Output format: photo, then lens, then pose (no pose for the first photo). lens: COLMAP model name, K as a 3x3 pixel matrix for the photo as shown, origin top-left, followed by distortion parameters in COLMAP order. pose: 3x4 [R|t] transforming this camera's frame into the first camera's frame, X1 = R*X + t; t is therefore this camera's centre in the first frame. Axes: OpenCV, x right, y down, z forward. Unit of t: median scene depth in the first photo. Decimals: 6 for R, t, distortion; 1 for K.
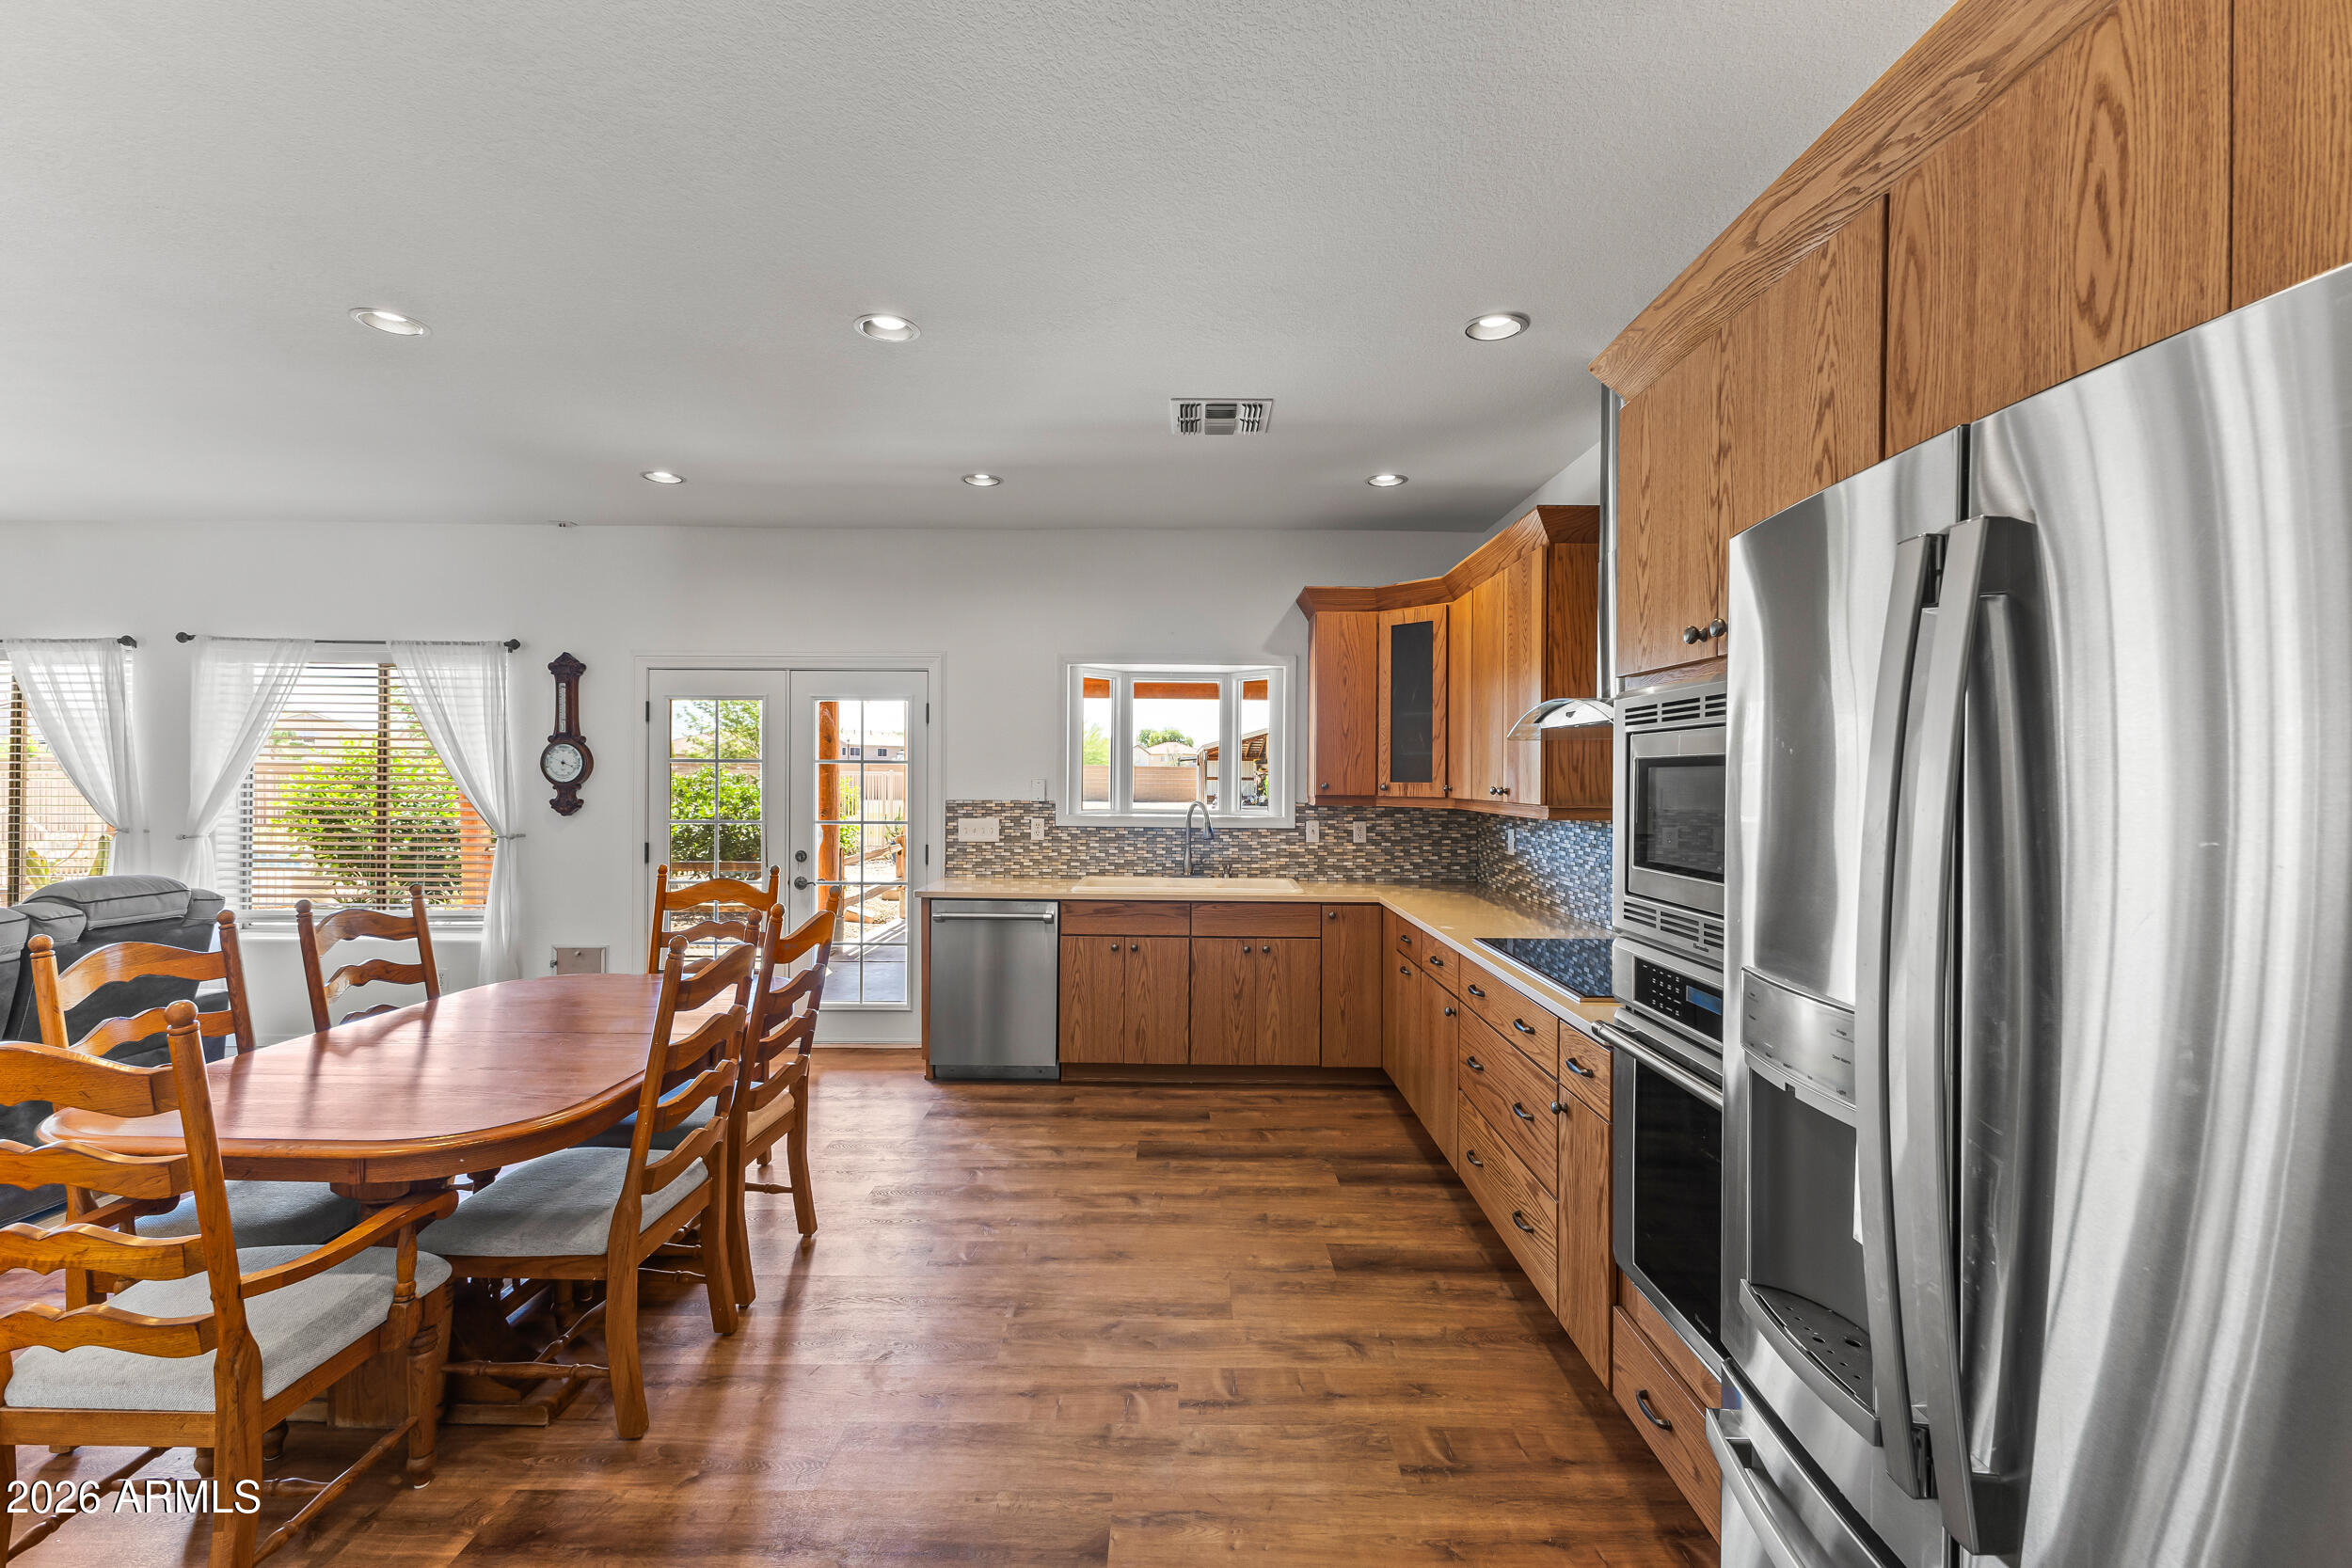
lens RADIAL K [[1020.0, 0, 1171.7], [0, 1020.0, 776.6], [0, 0, 1]] dist [0.017567, -0.007279]
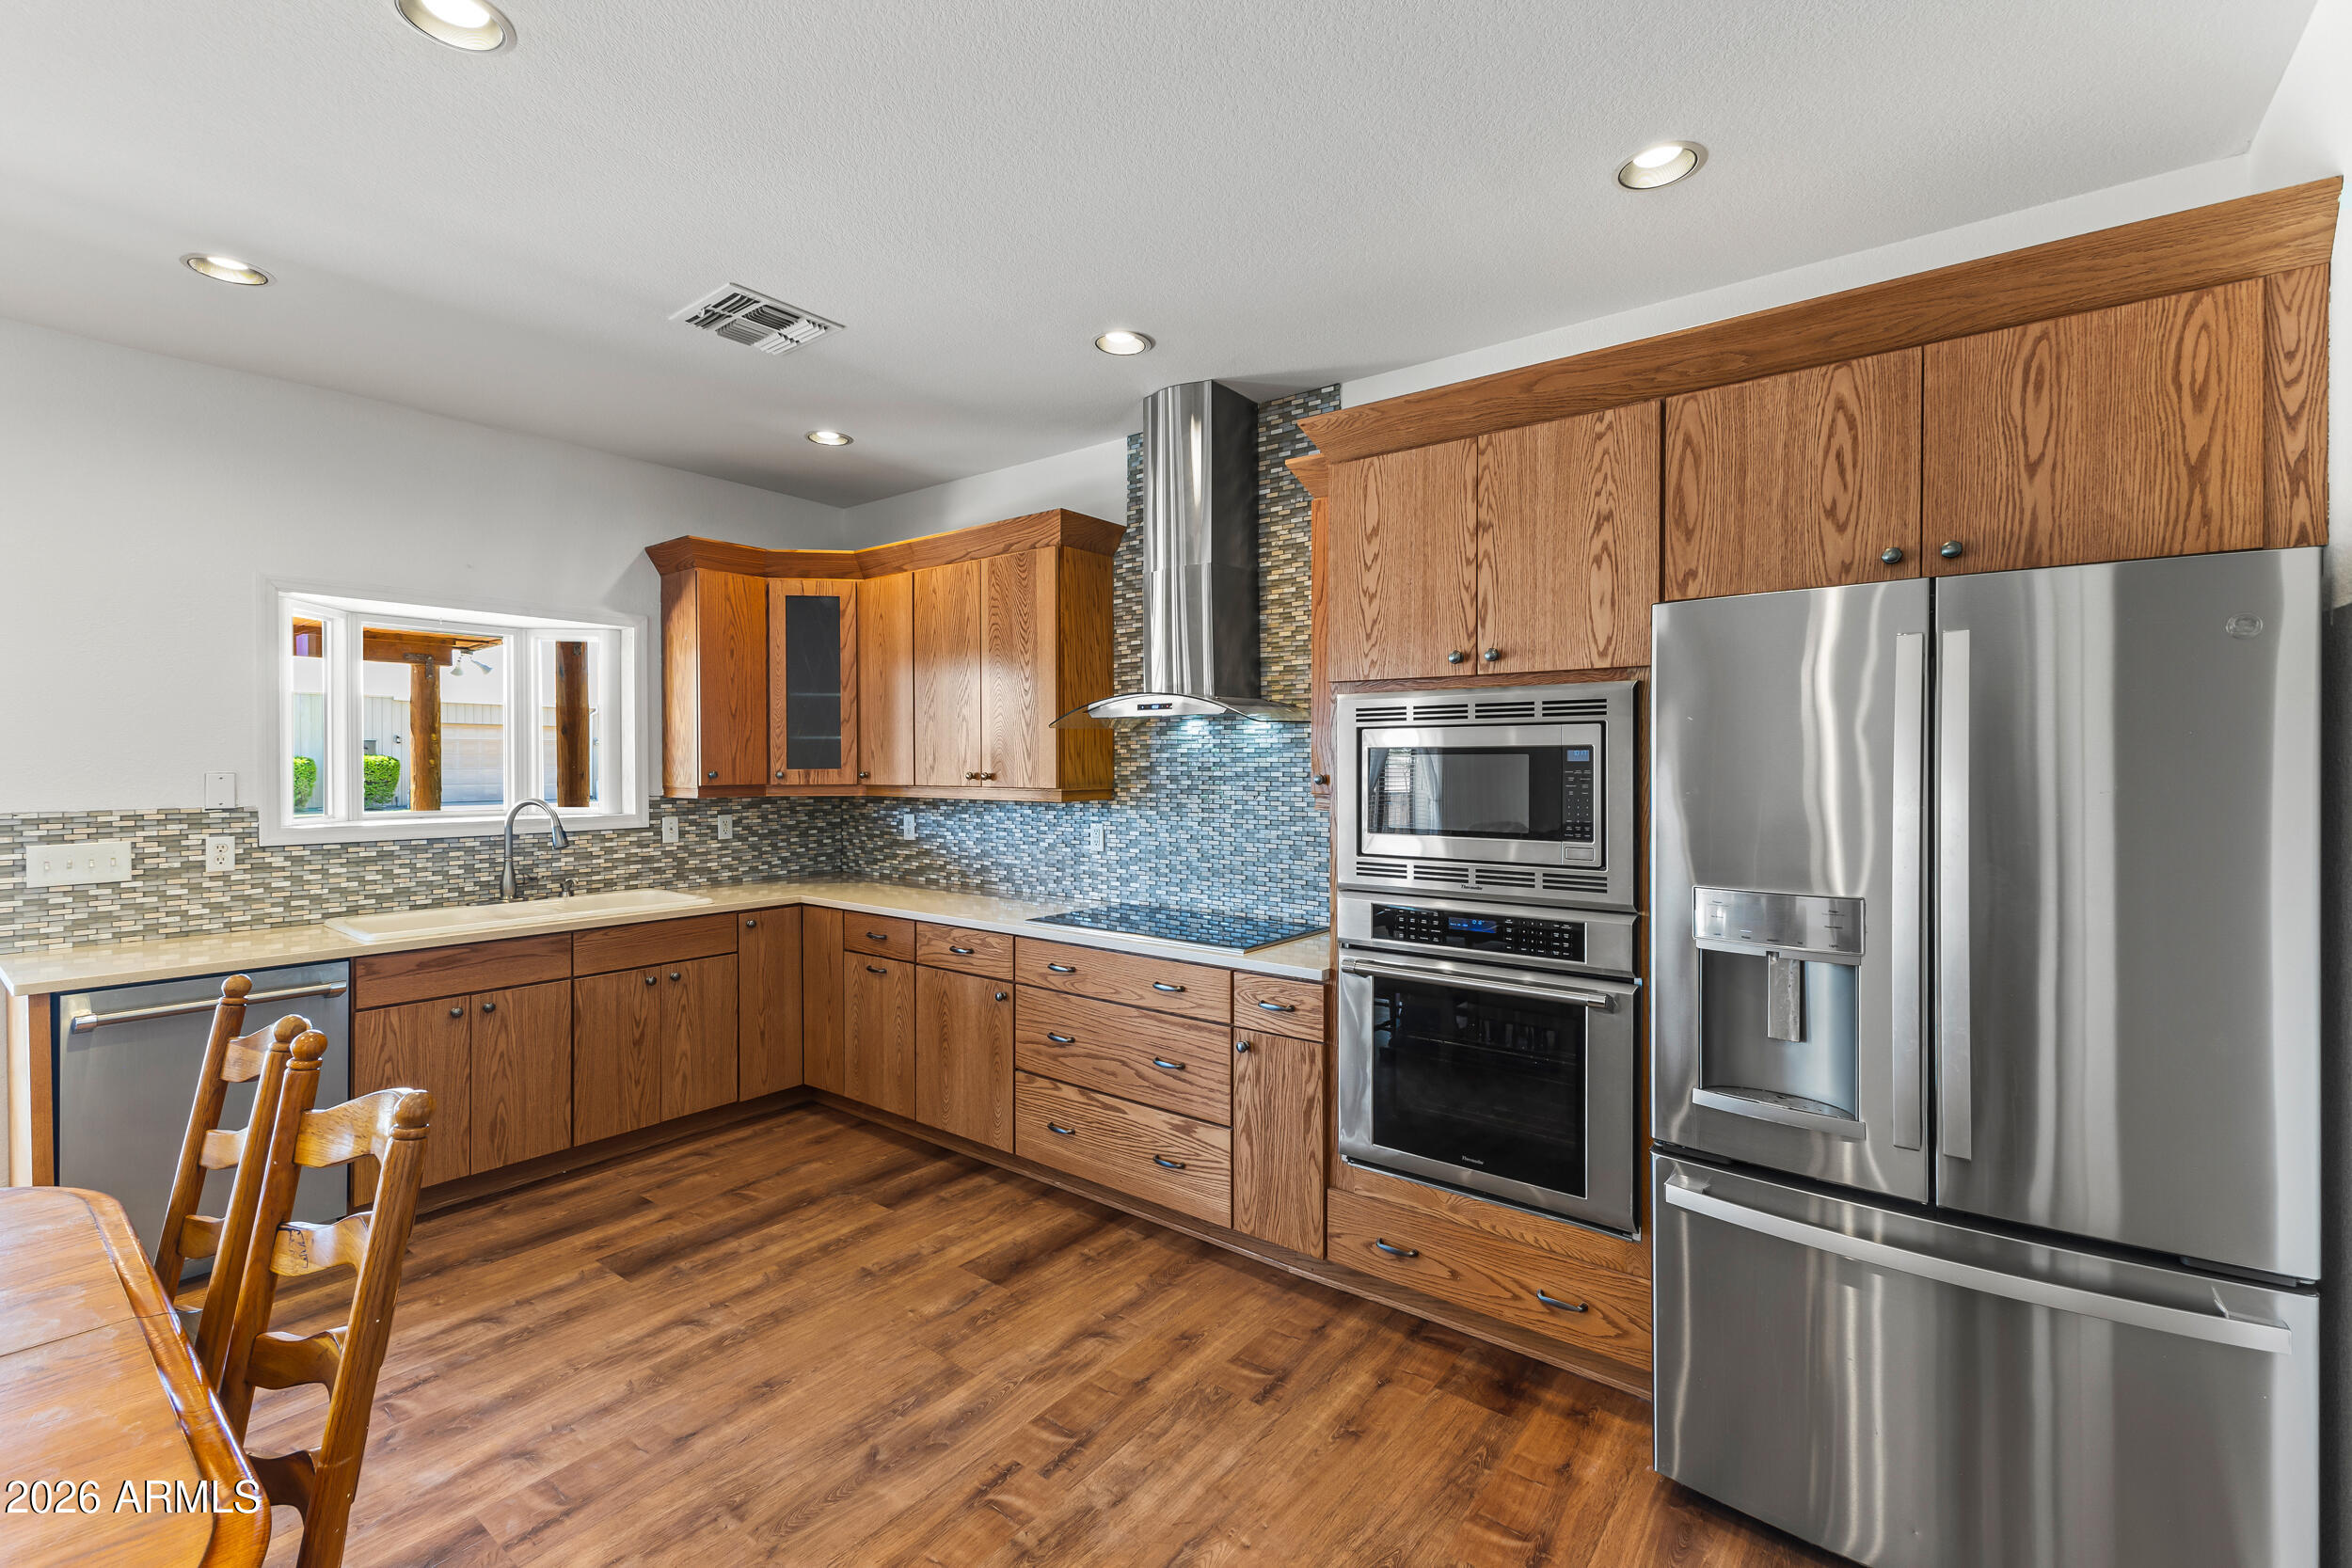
lens RADIAL K [[1022.0, 0, 1176.2], [0, 1022.0, 767.5], [0, 0, 1]] dist [0.009077, -0.000177]
pose [[0.607010, -0.013069, 0.794587, -0.310290], [0.006469, 0.999913, 0.011504, -0.004308], [-0.794668, -0.001843, 0.607041, 0.186608]]
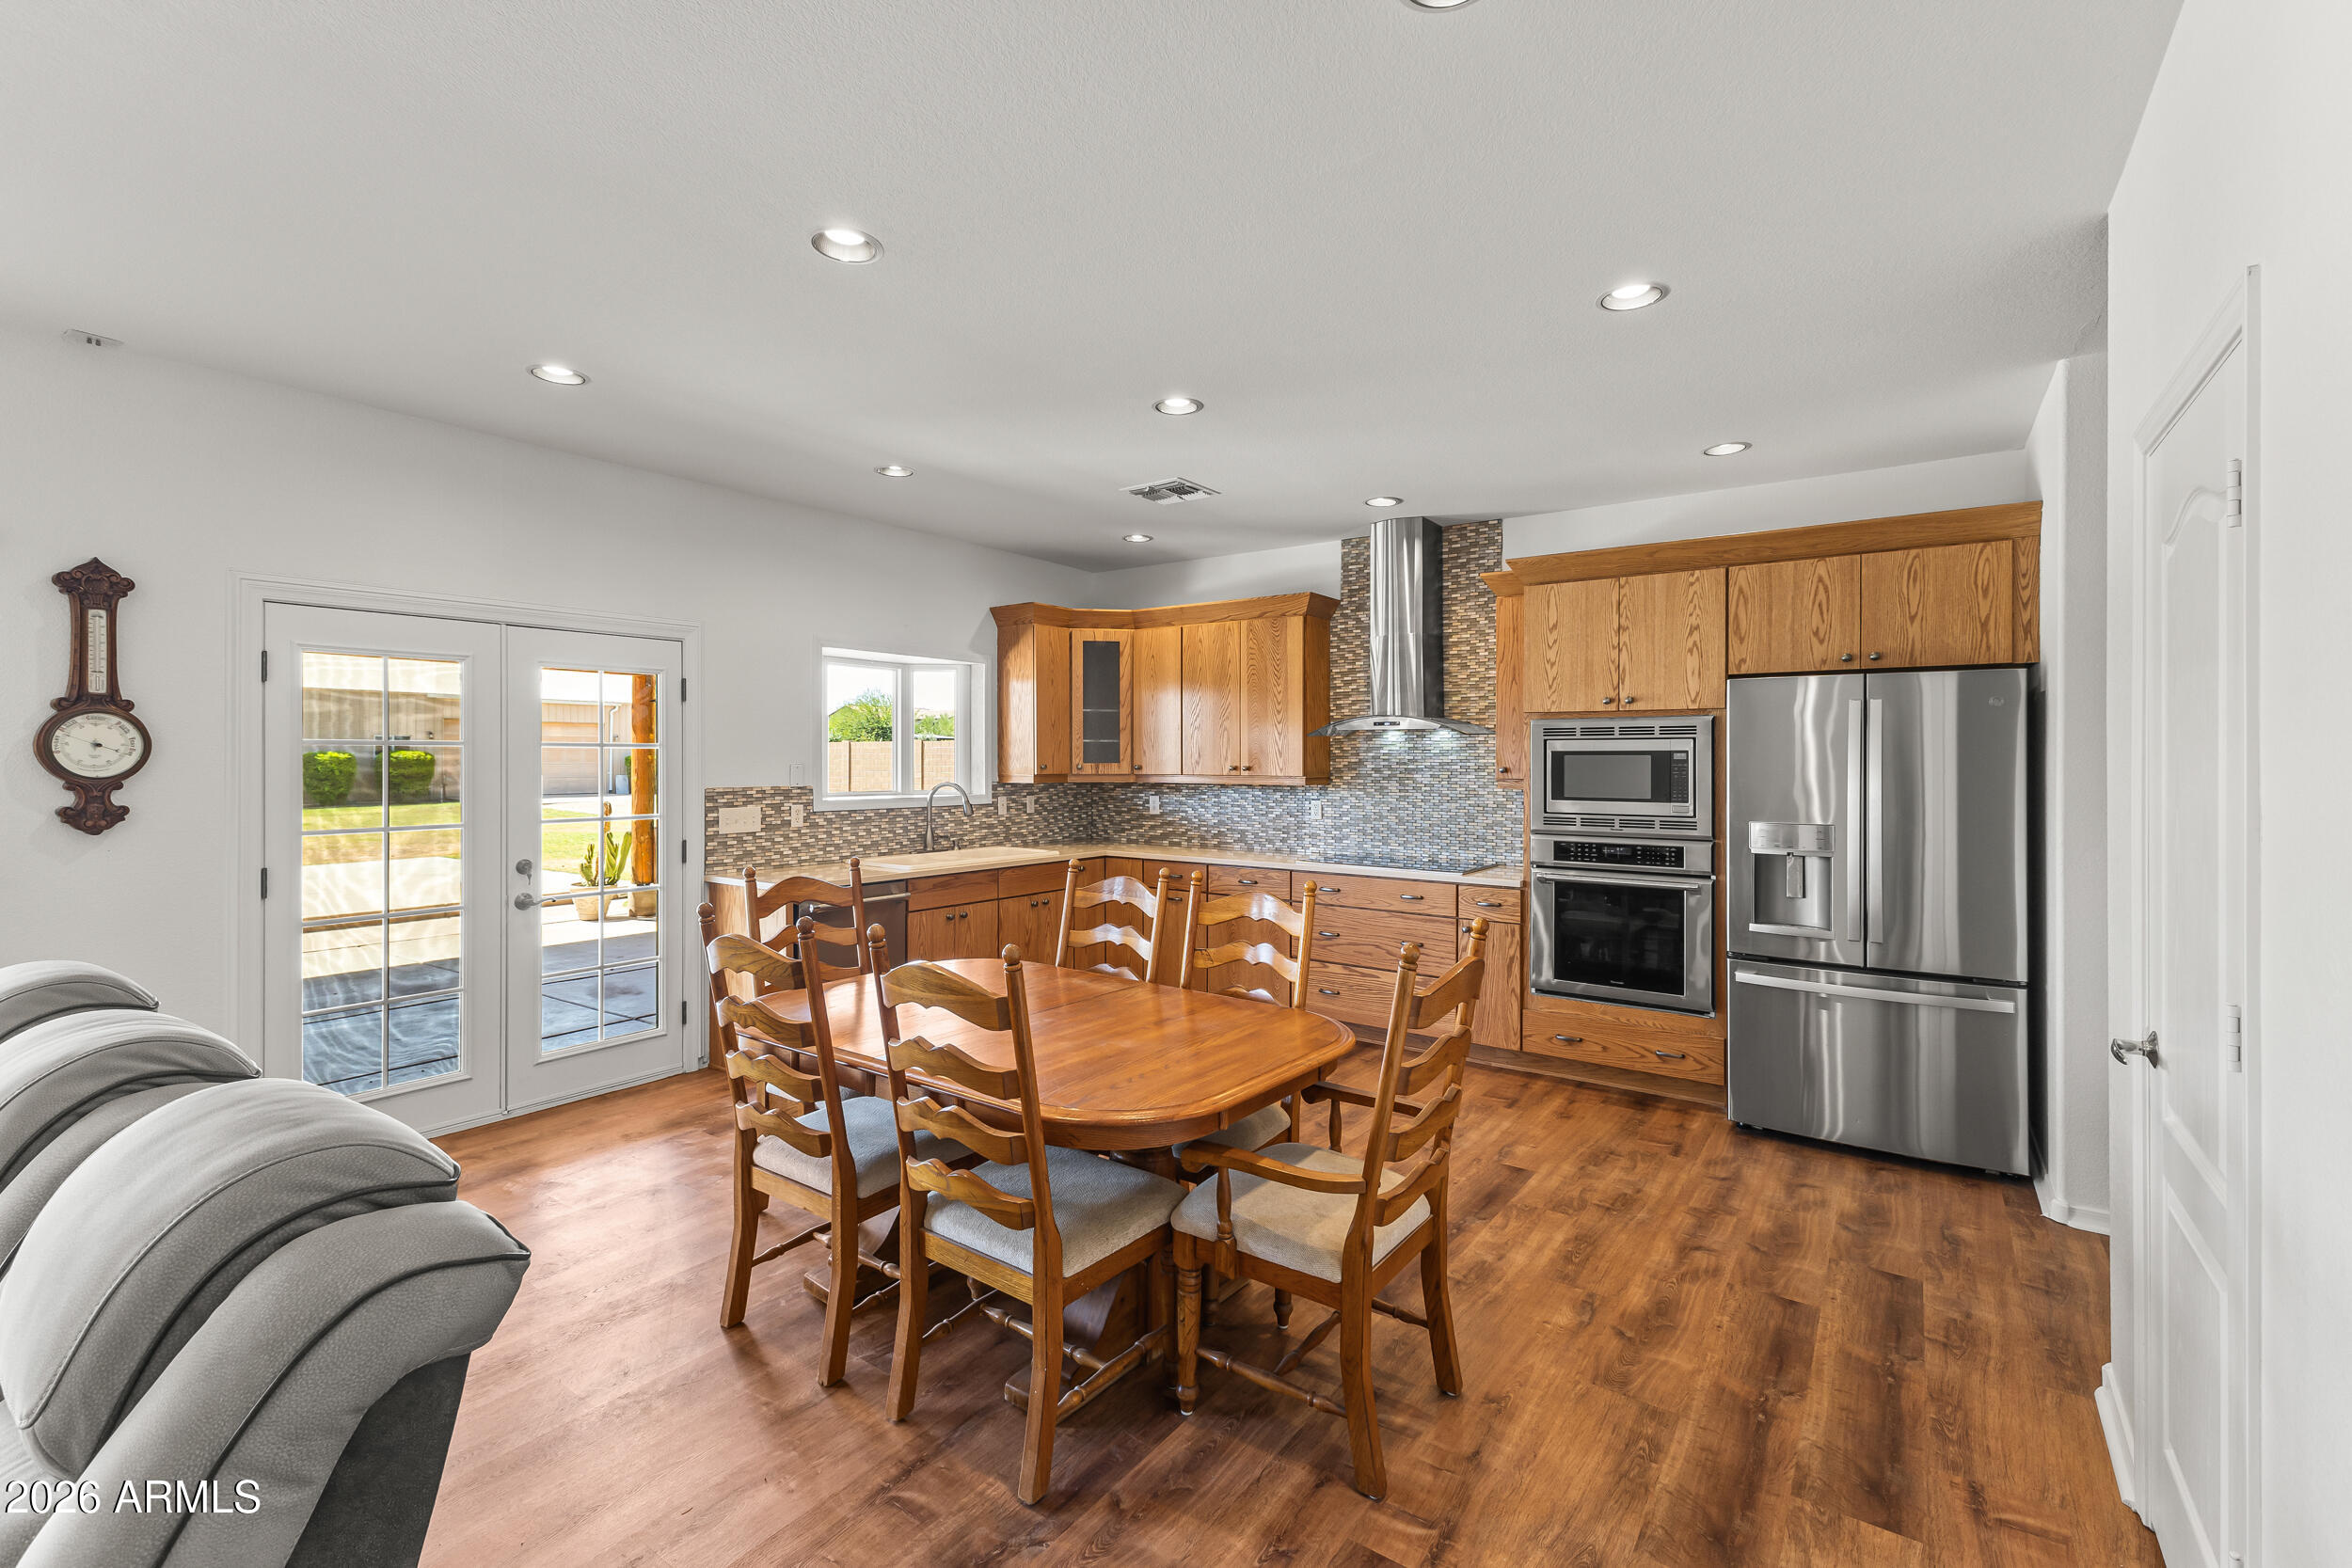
lens RADIAL K [[1029.3, 0, 1174.0], [0, 1029.3, 757.2], [0, 0, 1]] dist [0.012262, -0.000401]
pose [[0.579253, -0.005648, 0.815128, -0.811608], [0.003272, 0.999984, 0.004603, -0.007880], [-0.815141, 0.000000, 0.579262, 0.166884]]
